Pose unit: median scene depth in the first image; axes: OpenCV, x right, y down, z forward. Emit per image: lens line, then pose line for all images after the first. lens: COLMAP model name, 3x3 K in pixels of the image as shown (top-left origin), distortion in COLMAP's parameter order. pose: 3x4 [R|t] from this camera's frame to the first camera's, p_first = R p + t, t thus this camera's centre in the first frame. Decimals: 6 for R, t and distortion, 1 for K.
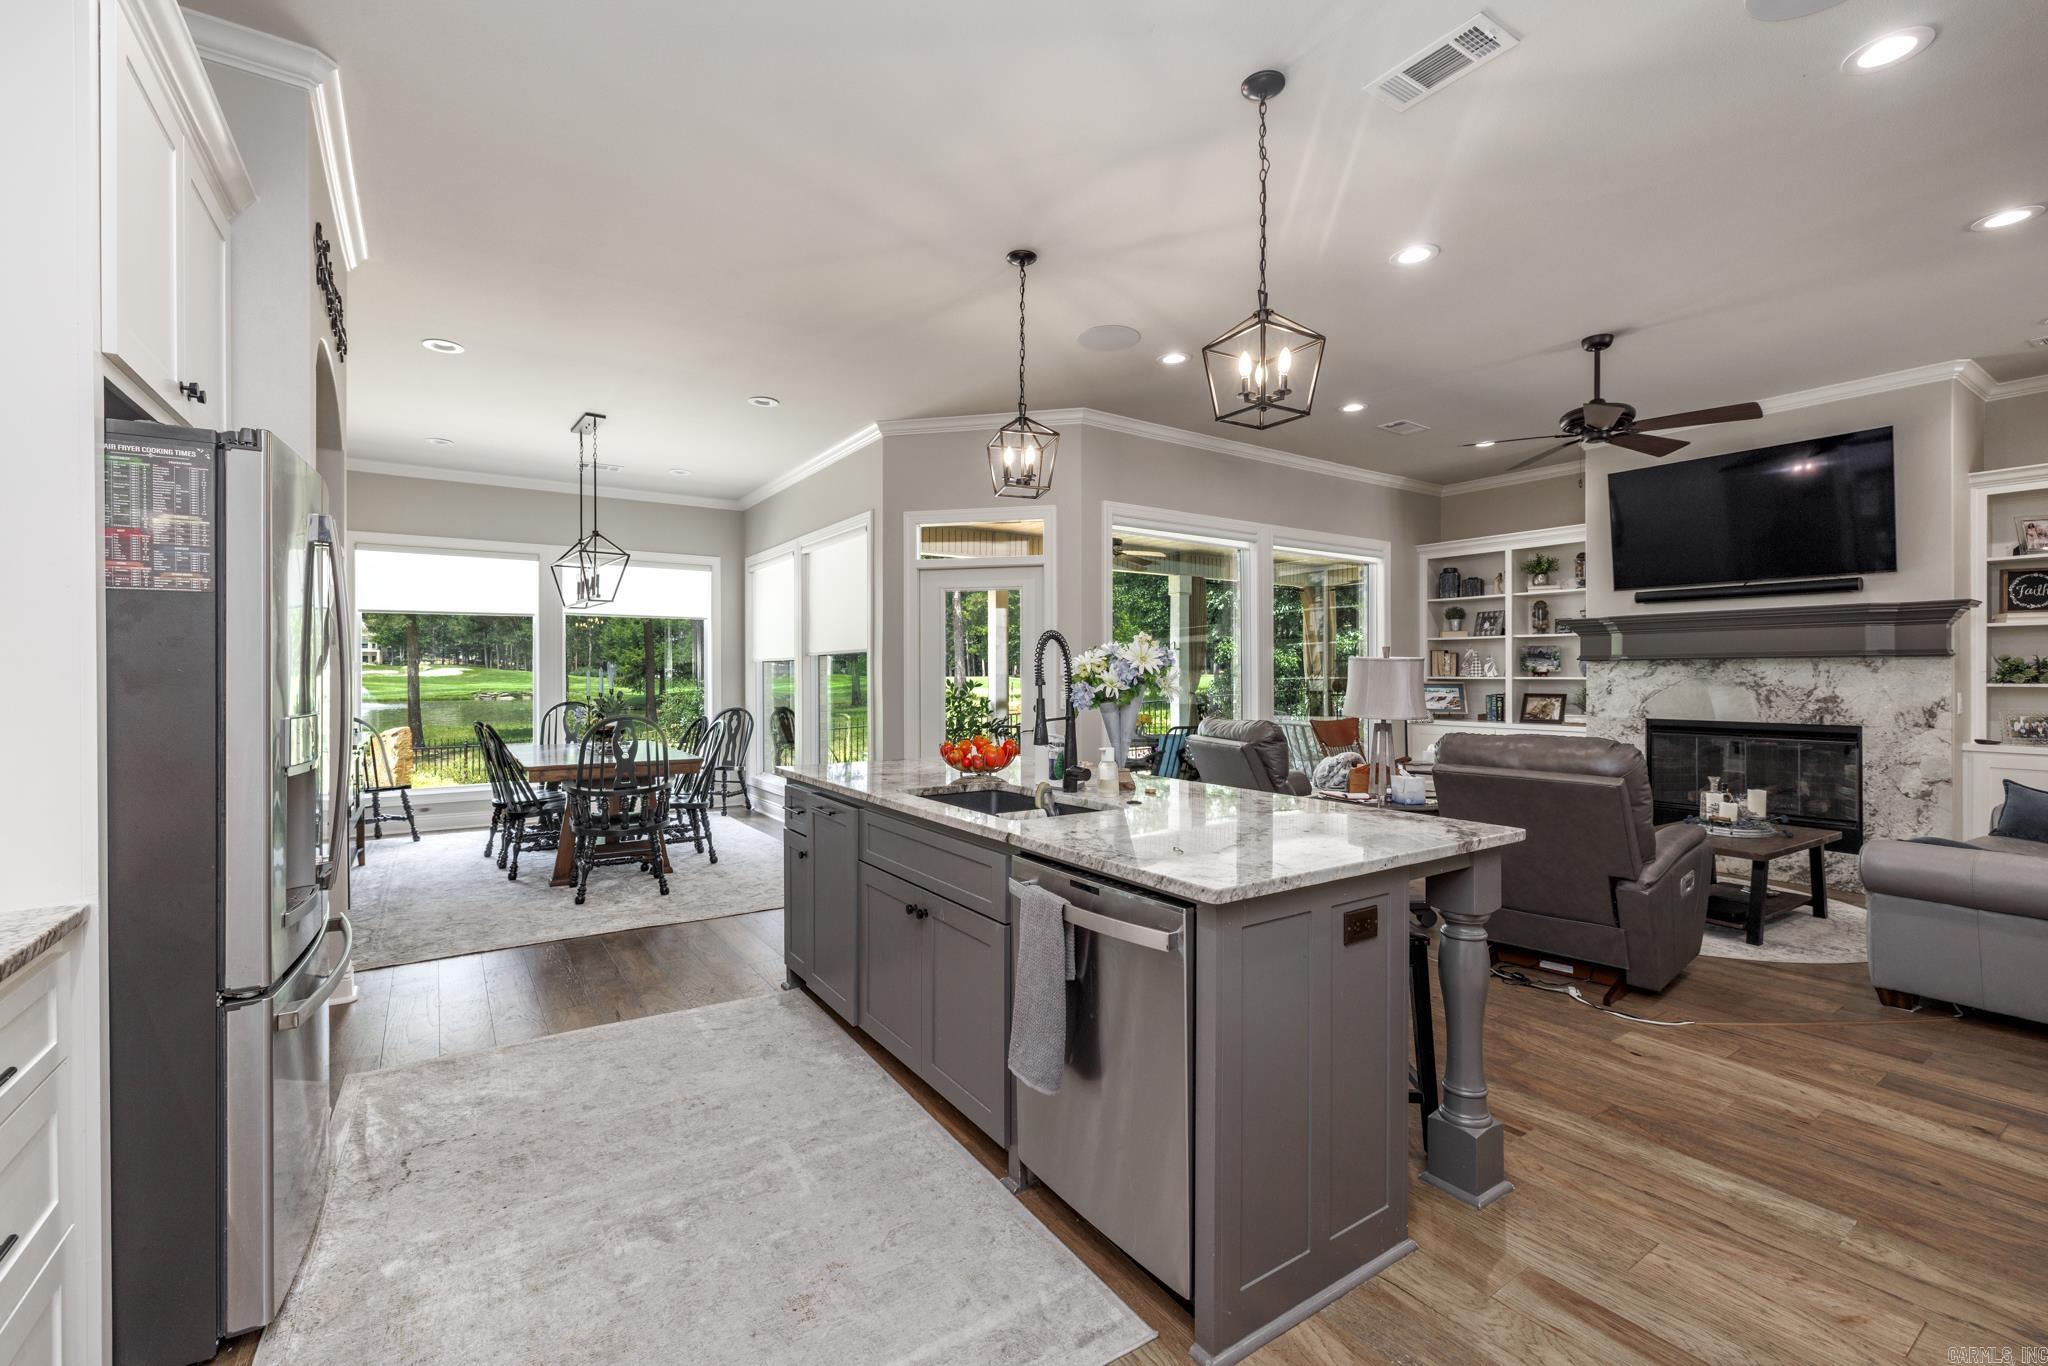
lens RADIAL K [[873.5, 0, 1008.8], [0, 873.5, 673.5], [0, 0, 1]] dist [-0.000656, 0.002041]
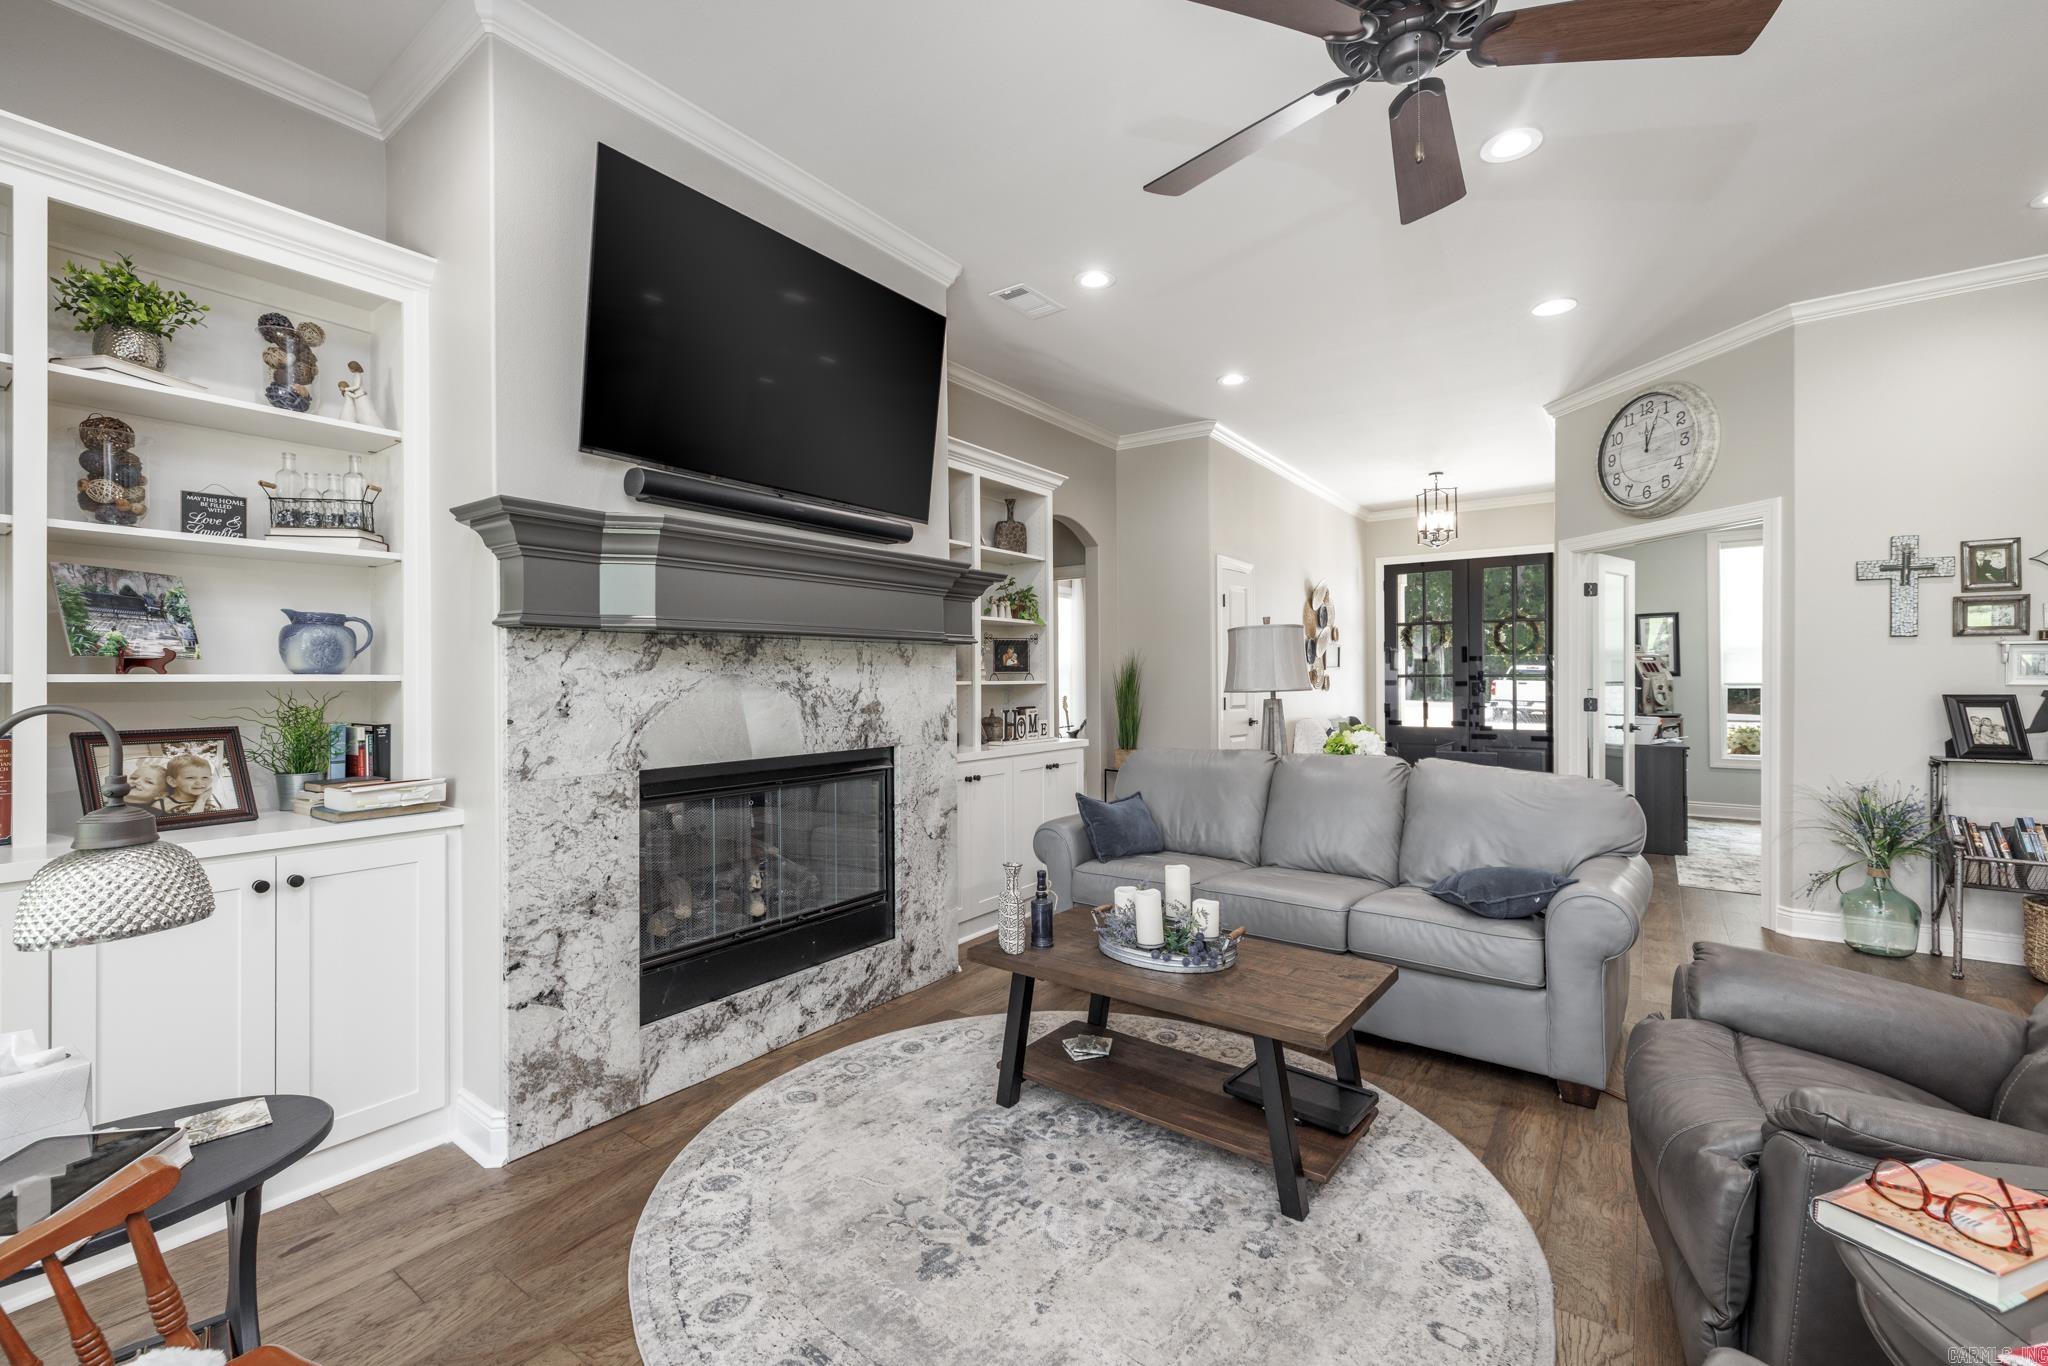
lens RADIAL K [[873.5, 0, 1016.6], [0, 873.5, 673.5], [0, 0, 1]] dist [-0.000656, 0.002041]
pose [[-0.346197, 0.004706, 0.938150, 0.261404], [0.002430, 0.999989, -0.004119, 0.006560], [-0.938159, 0.000854, -0.346205, 0.948016]]
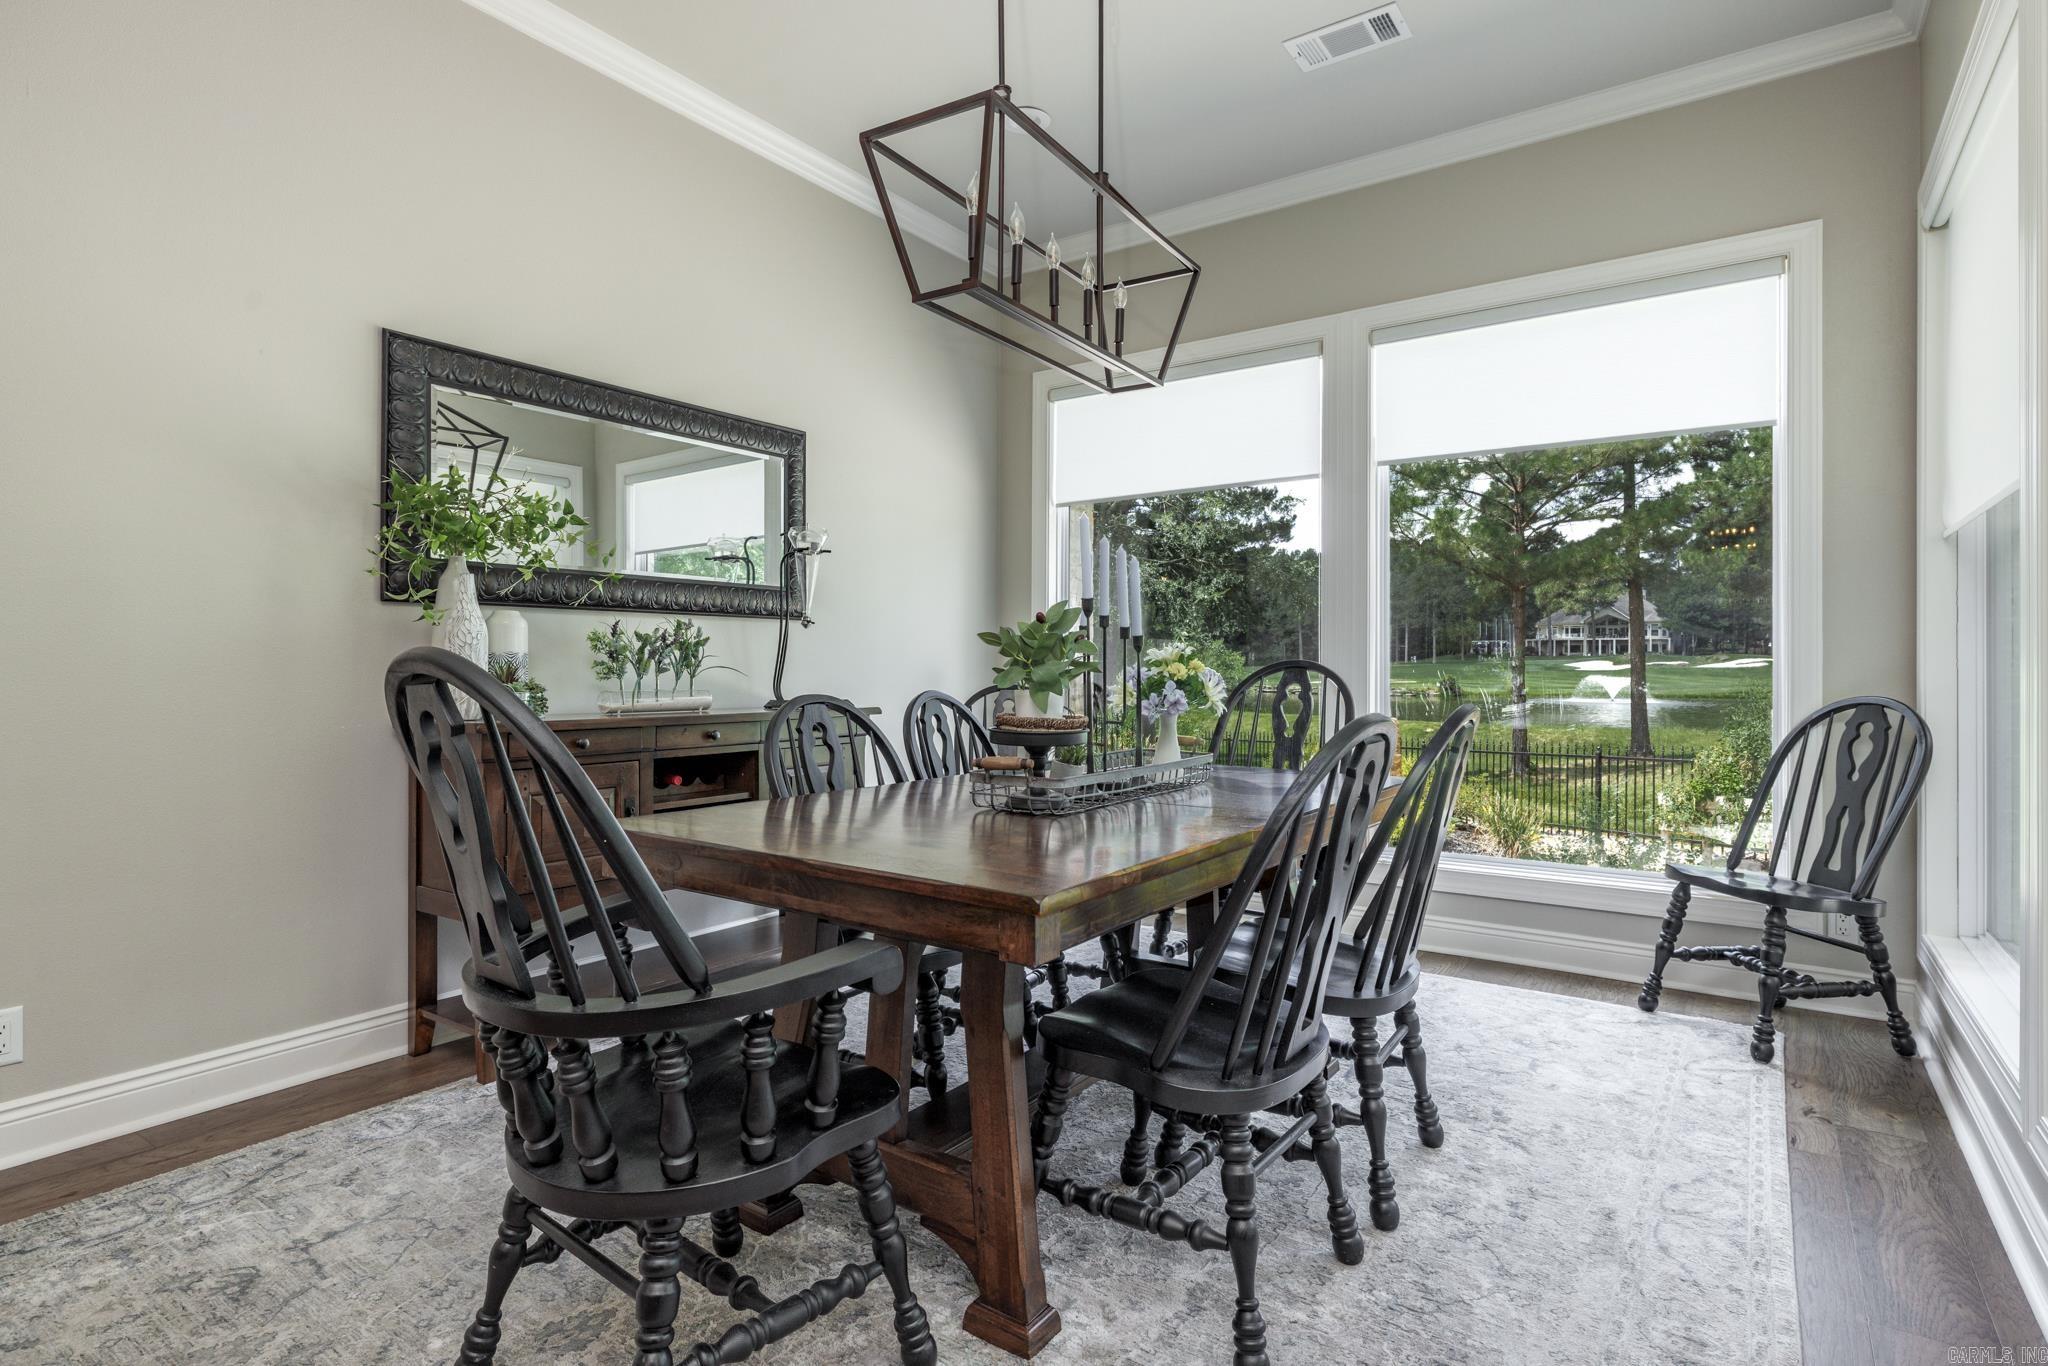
lens RADIAL K [[1020.0, 0, 1006.2], [0, 1020.0, 675.5], [0, 0, 1]] dist [0.002058, -0.000450]
pose [[0.346172, 0.007209, -0.938143, -0.114262], [0.001387, 0.999965, 0.008196, 0.038403], [0.938170, -0.004138, 0.346150, 0.801504]]
